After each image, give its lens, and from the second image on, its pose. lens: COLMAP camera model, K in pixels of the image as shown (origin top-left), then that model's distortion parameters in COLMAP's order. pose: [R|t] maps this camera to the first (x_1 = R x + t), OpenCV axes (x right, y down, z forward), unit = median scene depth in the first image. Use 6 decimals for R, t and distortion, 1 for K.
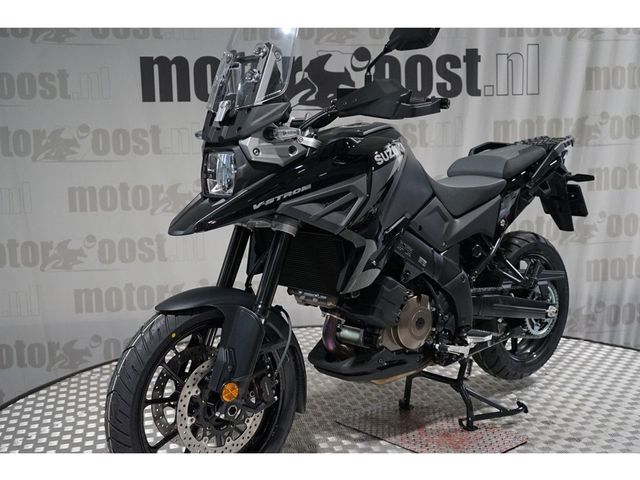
lens RADIAL K [[776.9, 0, 320.0], [0, 776.9, 240.0], [0, 0, 1]] dist [-0.009613, 0.022275]
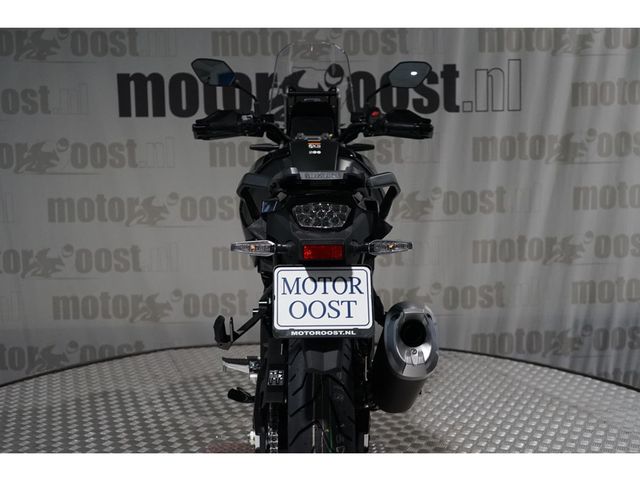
lens RADIAL K [[776.9, 0, 320.0], [0, 776.9, 240.0], [0, 0, 1]] dist [-0.009613, 0.022275]
pose [[0.993650, 0.021384, -0.110462, 0.151461], [-0.022866, 0.999665, -0.012160, -0.007524], [0.110165, 0.014608, 0.993806, 0.003967]]
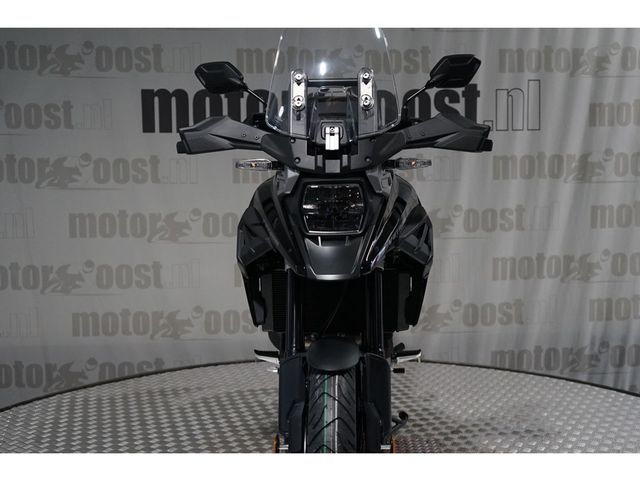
lens RADIAL K [[776.9, 0, 320.0], [0, 776.9, 240.0], [0, 0, 1]] dist [-0.009613, 0.022275]
pose [[0.996751, 0.023139, -0.077150, 0.086960], [-0.026157, 0.998922, -0.038347, -0.001988], [0.076180, 0.040240, 0.996282, -0.003707]]
